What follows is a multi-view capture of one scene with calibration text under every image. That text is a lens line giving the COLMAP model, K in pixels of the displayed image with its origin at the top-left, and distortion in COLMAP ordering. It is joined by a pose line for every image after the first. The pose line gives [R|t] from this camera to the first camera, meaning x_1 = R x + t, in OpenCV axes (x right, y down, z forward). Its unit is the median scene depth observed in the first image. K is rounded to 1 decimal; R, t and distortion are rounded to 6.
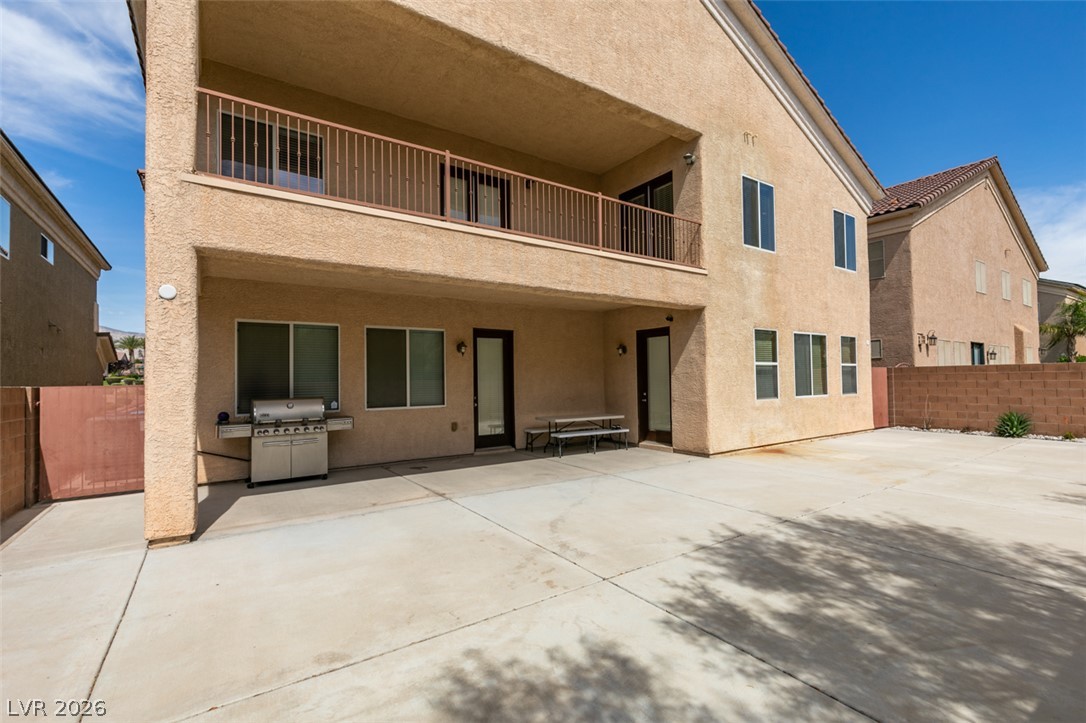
lens RADIAL K [[484.0, 0, 540.4], [0, 484.0, 368.0], [0, 0, 1]] dist [0.003627, 0.000318]
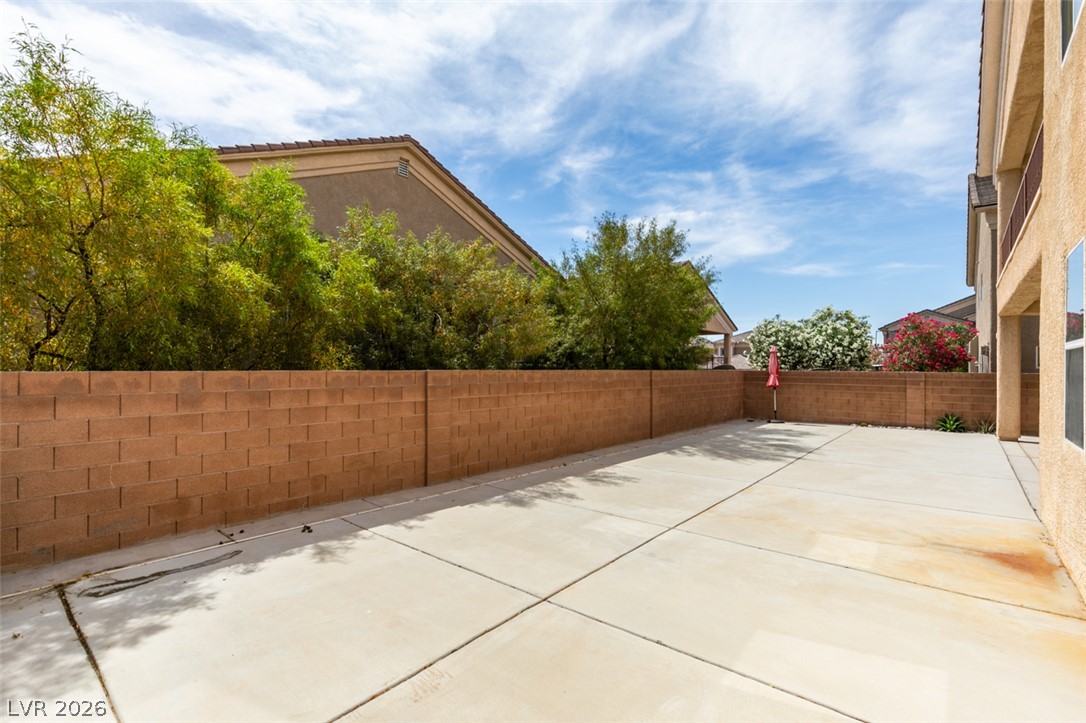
lens RADIAL K [[484.0, 0, 540.4], [0, 484.0, 368.0], [0, 0, 1]] dist [0.003627, 0.000318]
pose [[-0.964783, 0.008222, -0.262918, 0.958063], [0.013782, 0.999718, -0.019313, 0.009743], [0.262685, -0.022257, -0.964625, 1.262937]]
